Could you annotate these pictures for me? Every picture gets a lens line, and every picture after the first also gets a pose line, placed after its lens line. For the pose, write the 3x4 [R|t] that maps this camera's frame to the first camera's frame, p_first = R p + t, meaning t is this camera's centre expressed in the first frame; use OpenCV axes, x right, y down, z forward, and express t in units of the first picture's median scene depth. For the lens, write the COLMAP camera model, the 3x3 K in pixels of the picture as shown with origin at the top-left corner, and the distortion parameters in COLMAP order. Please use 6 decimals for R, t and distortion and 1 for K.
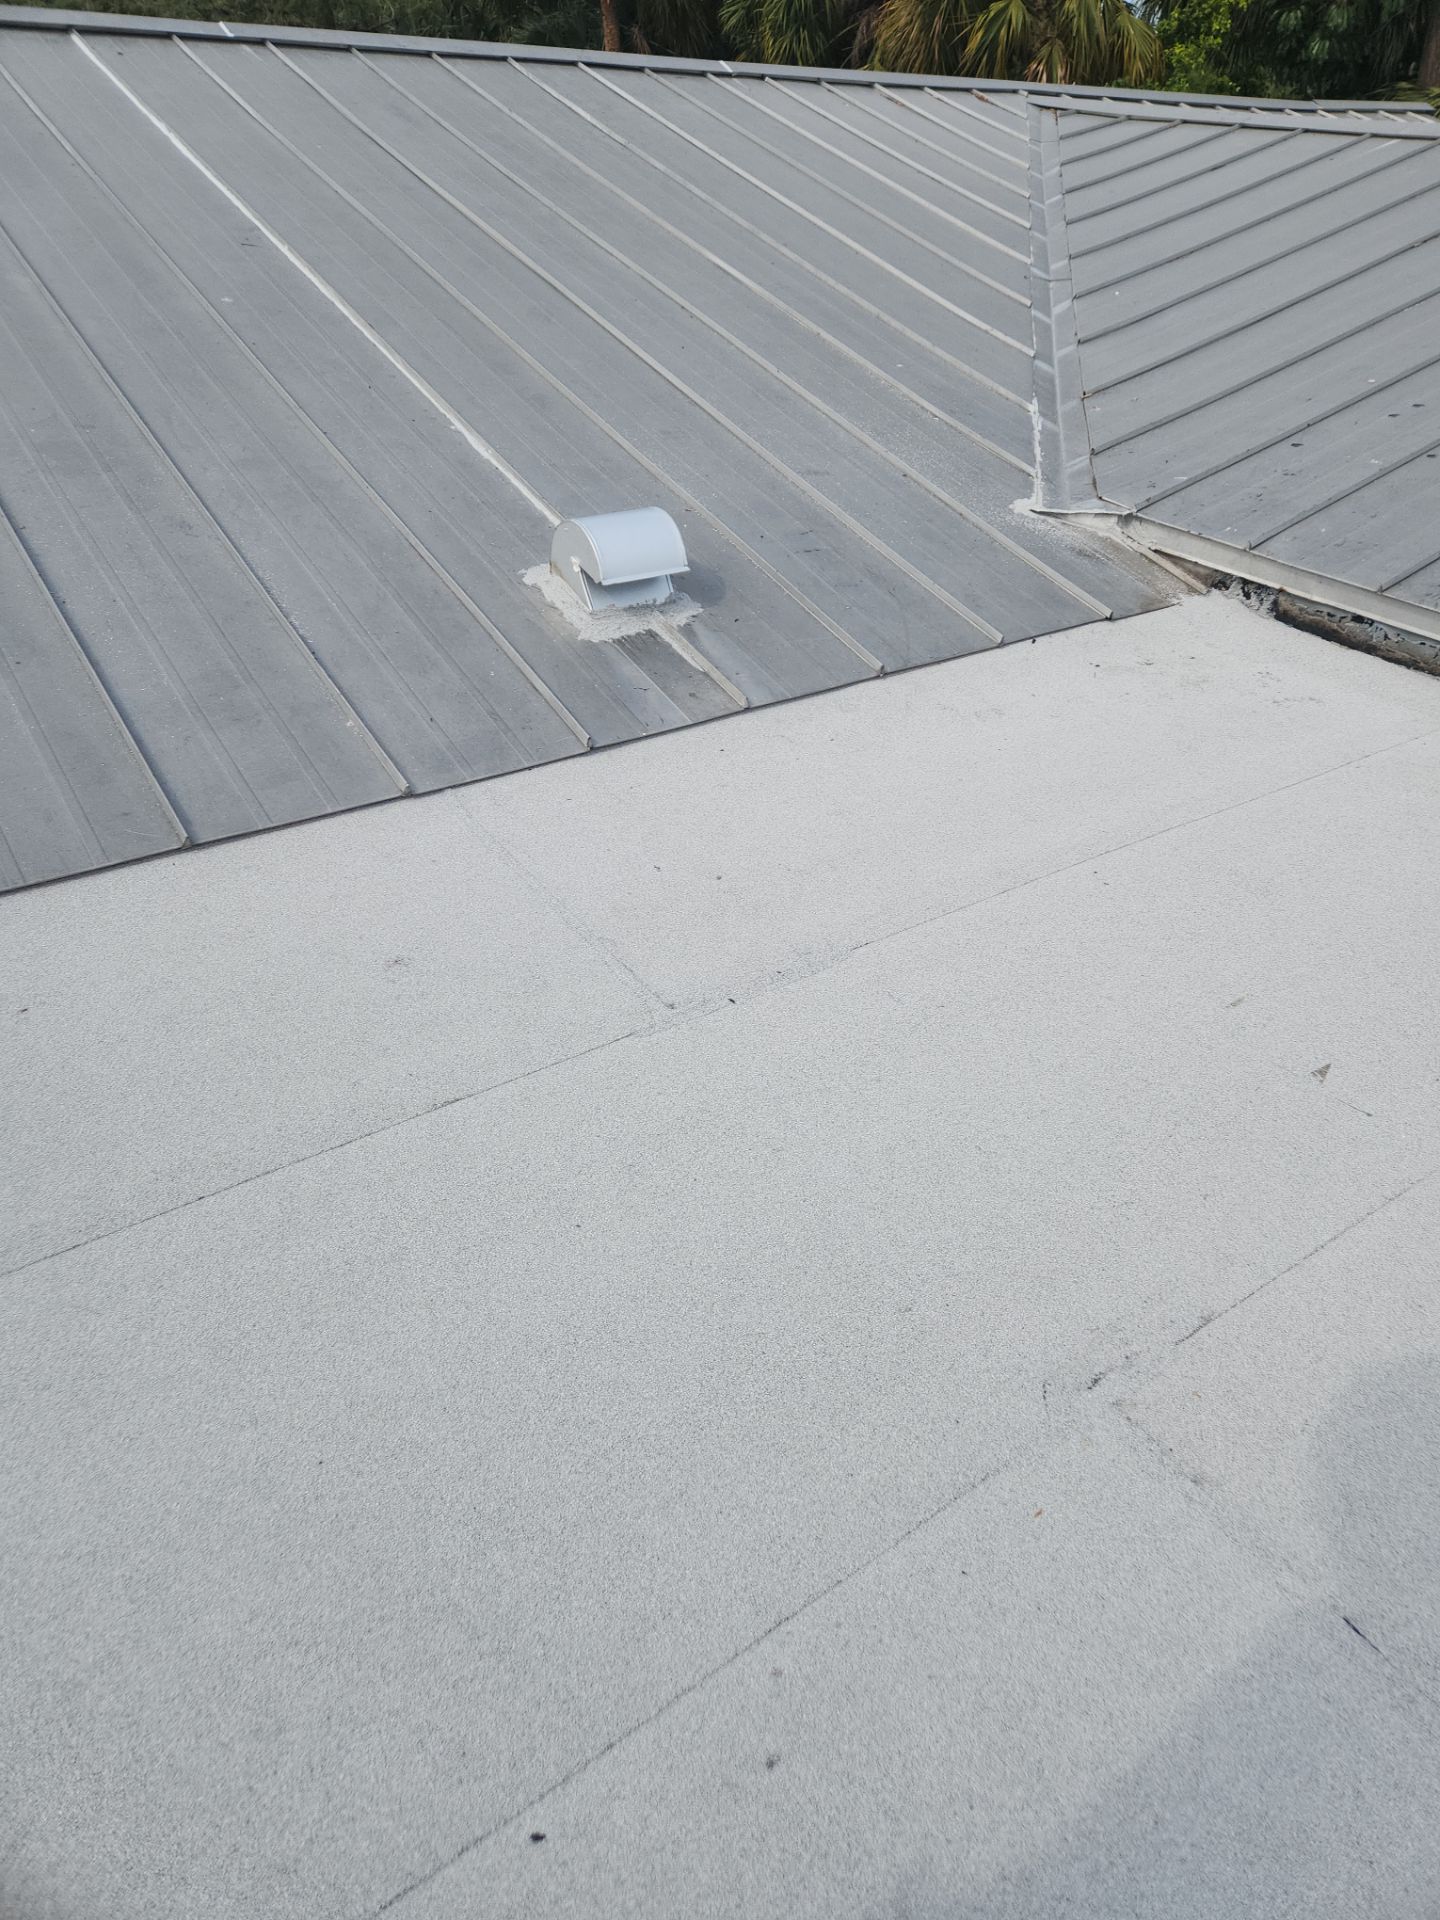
lens RADIAL K [[1287.6, 0, 719.1], [0, 1287.6, 938.2], [0, 0, 1]] dist [0.087175, -0.091126]
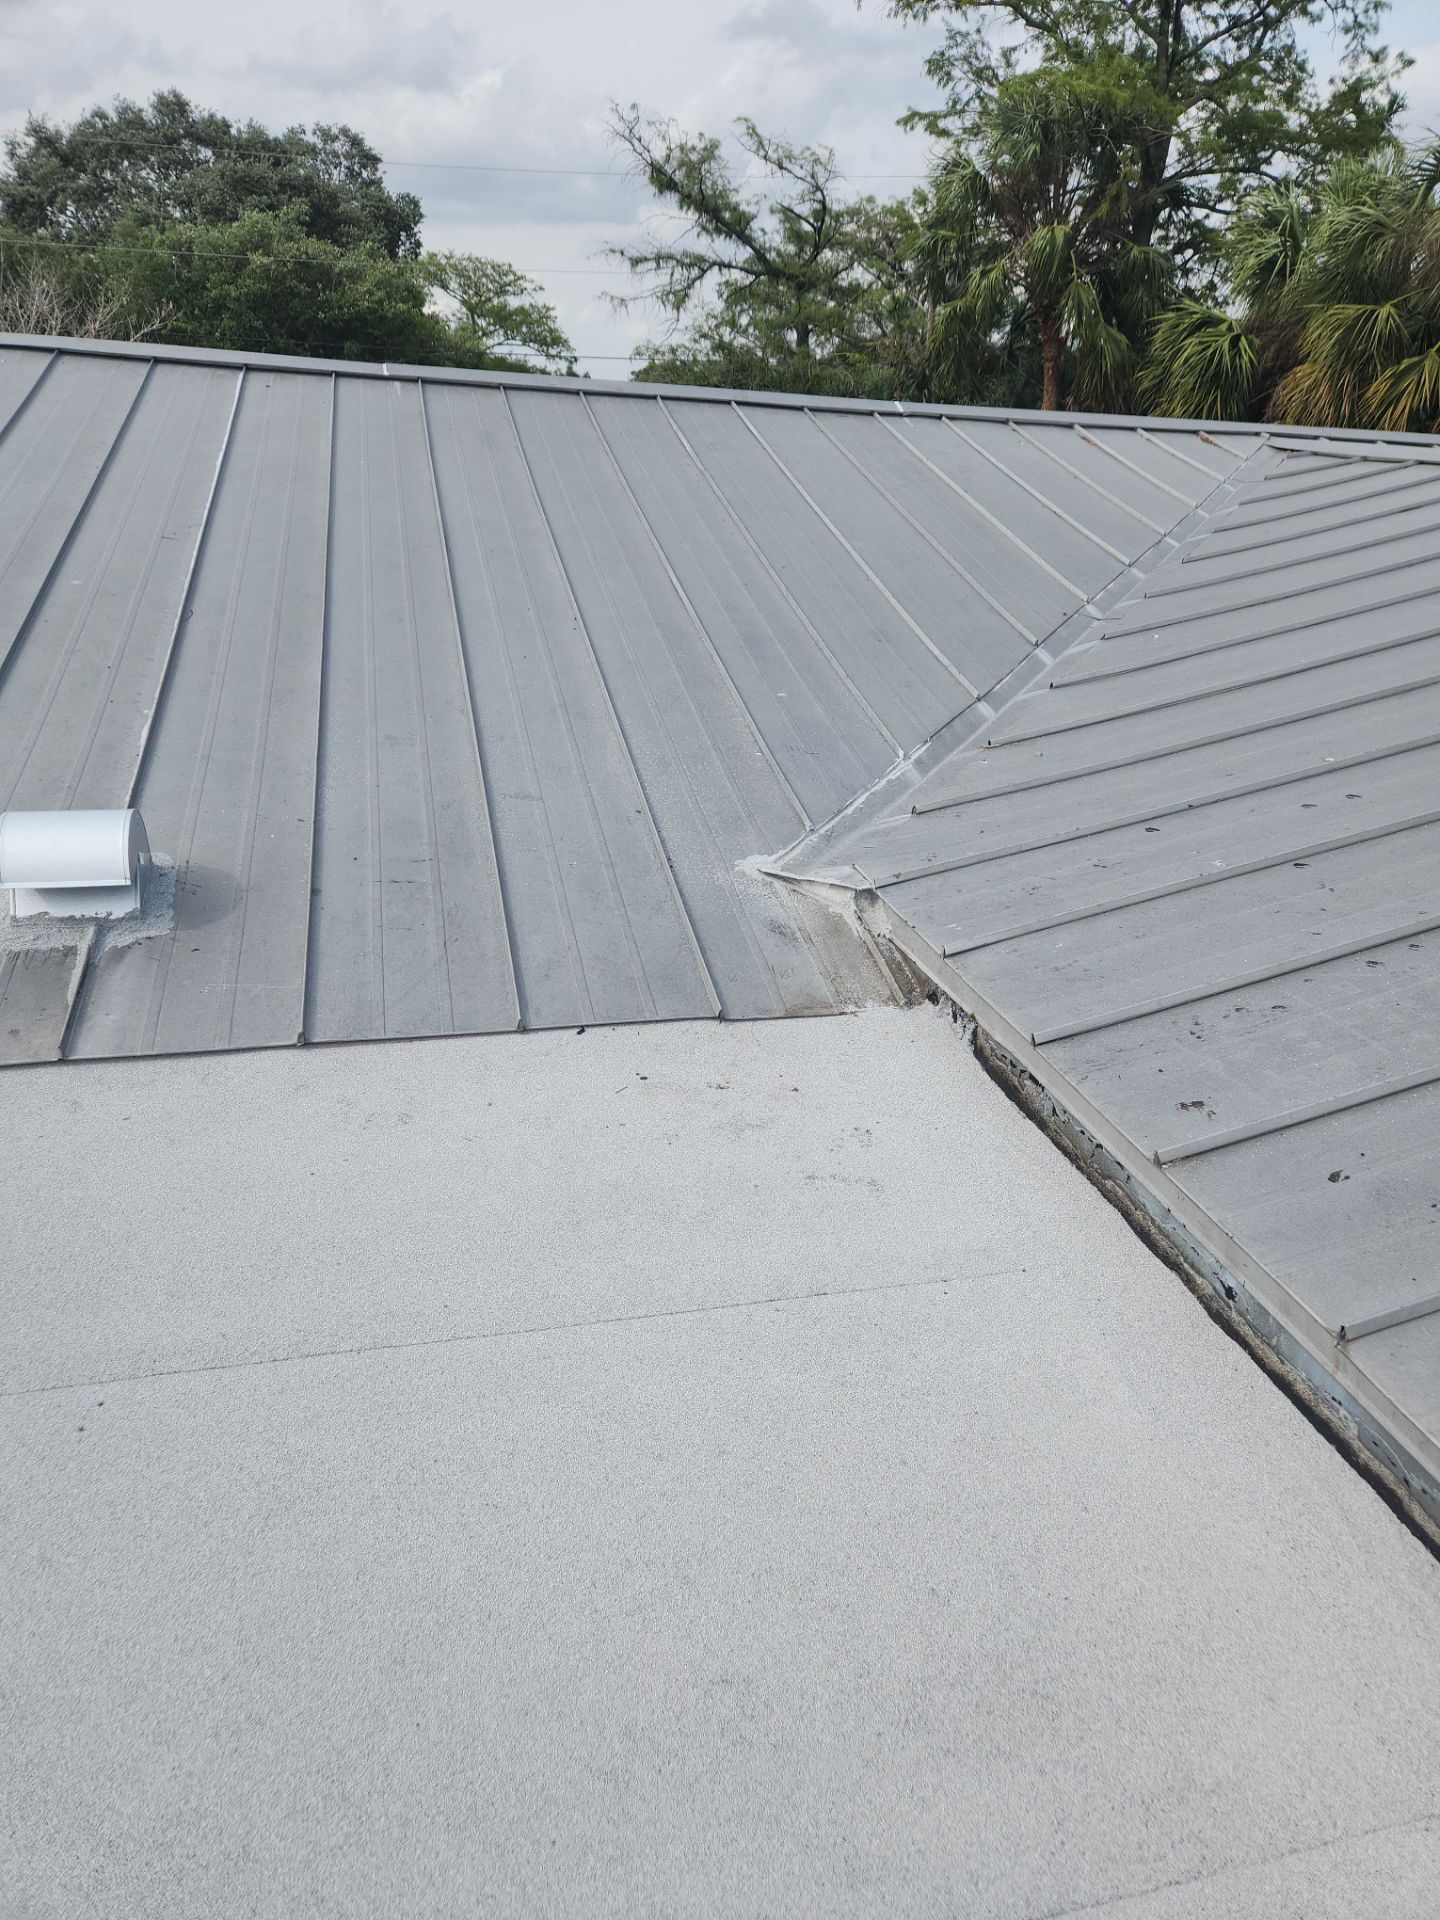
lens RADIAL K [[1287.6, 0, 719.1], [0, 1287.6, 938.2], [0, 0, 1]] dist [0.087175, -0.091126]
pose [[0.938468, 0.134584, -0.318066, 0.252176], [-0.198698, 0.963667, -0.178507, -0.074503], [0.282485, 0.230722, 0.931112, 0.138636]]
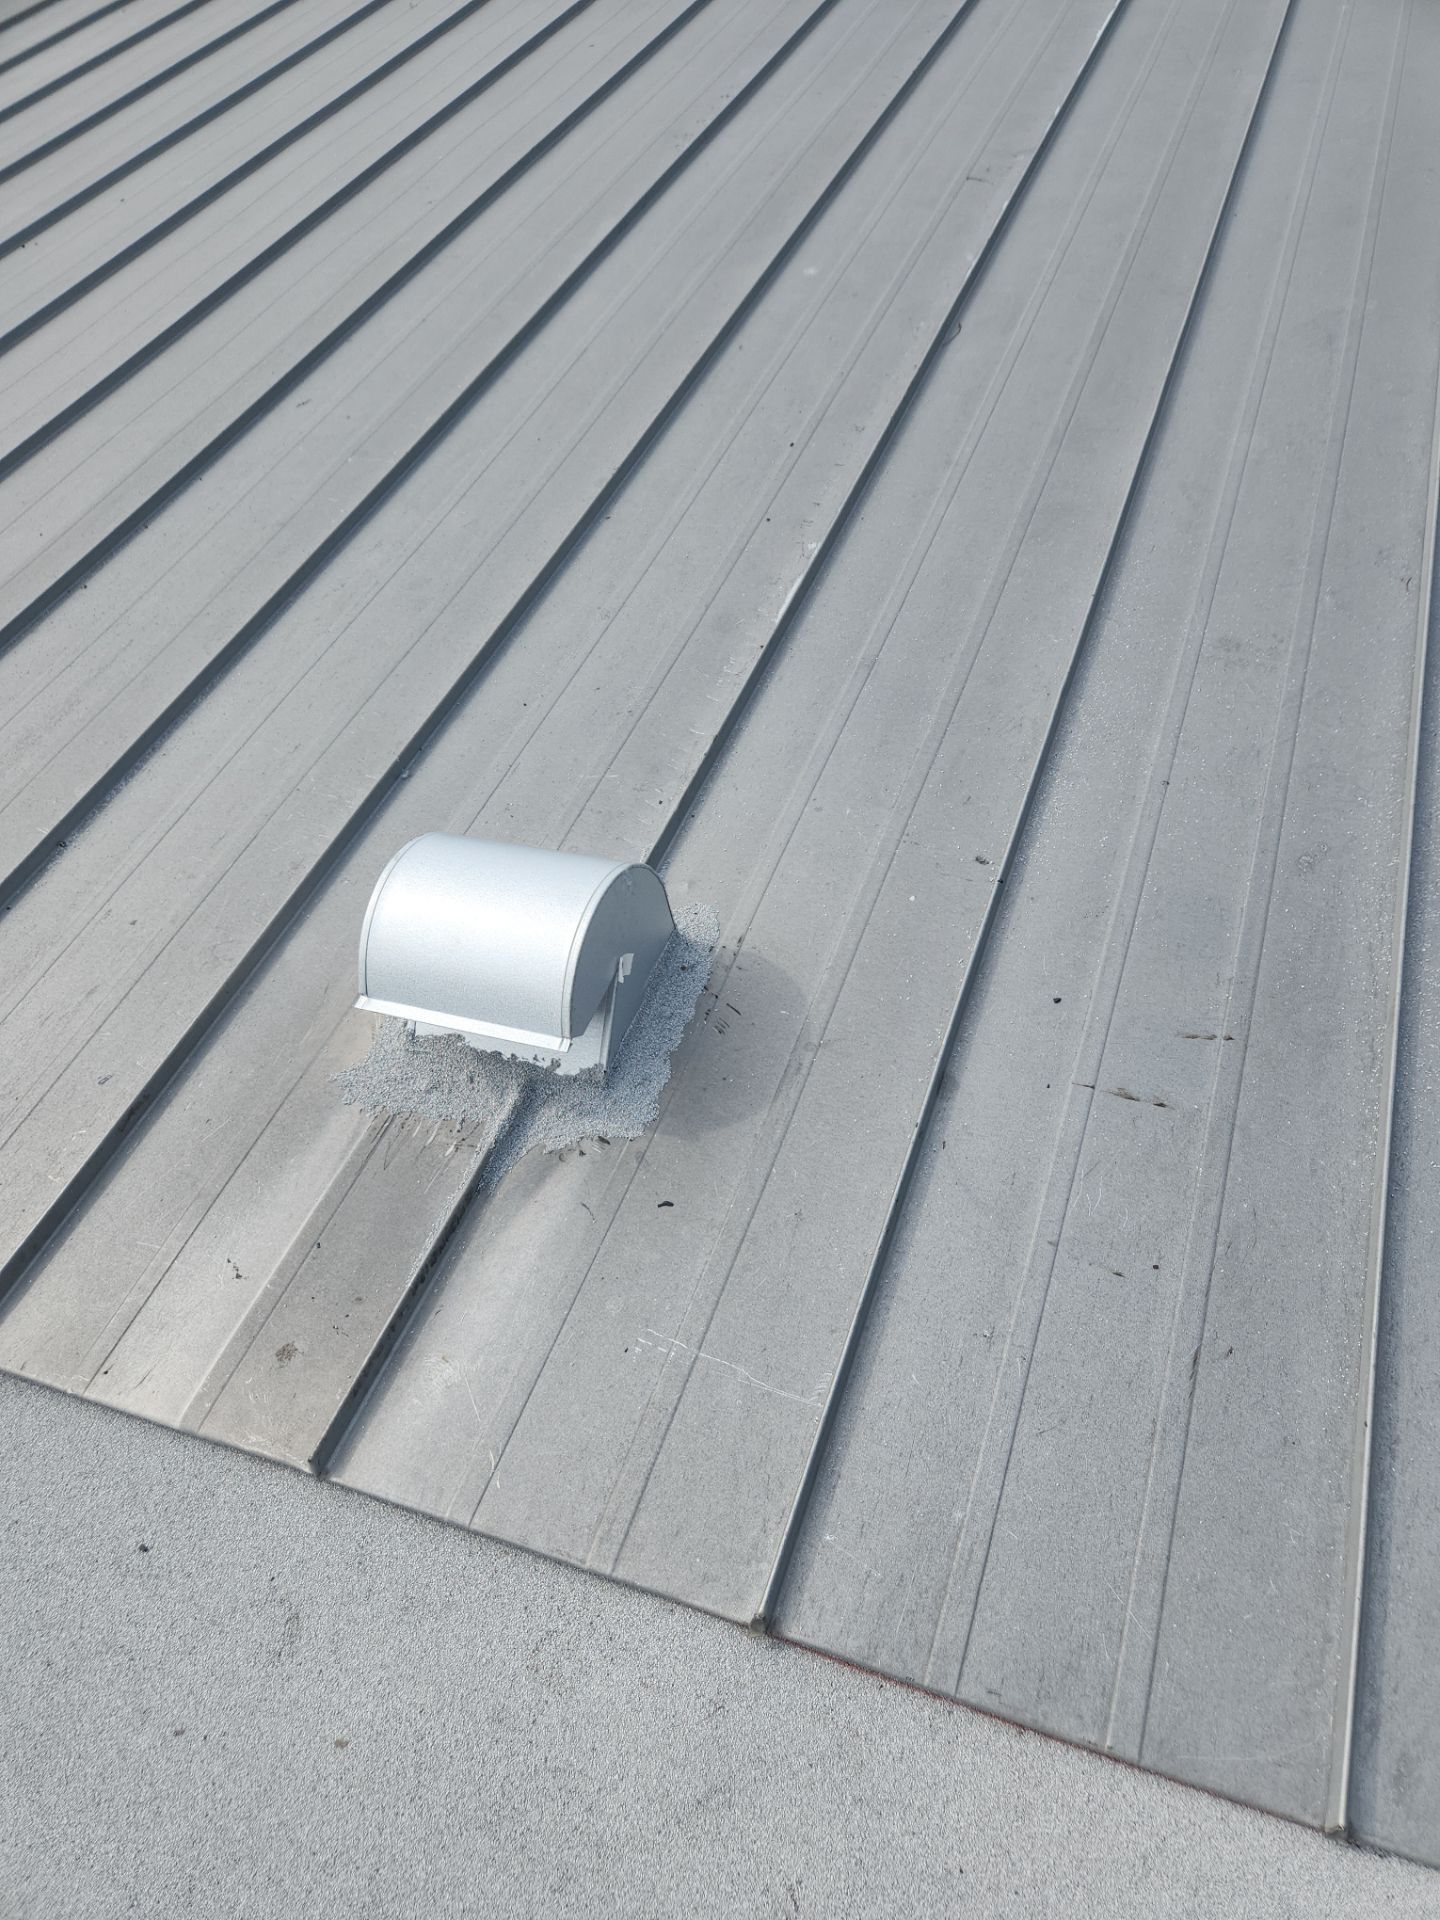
lens RADIAL K [[1287.6, 0, 719.1], [0, 1287.6, 938.2], [0, 0, 1]] dist [0.087175, -0.091126]
pose [[0.553704, 0.439294, -0.707413, 0.116183], [-0.390897, 0.887230, 0.244996, -0.180319], [0.735263, 0.140870, 0.662981, 0.314998]]
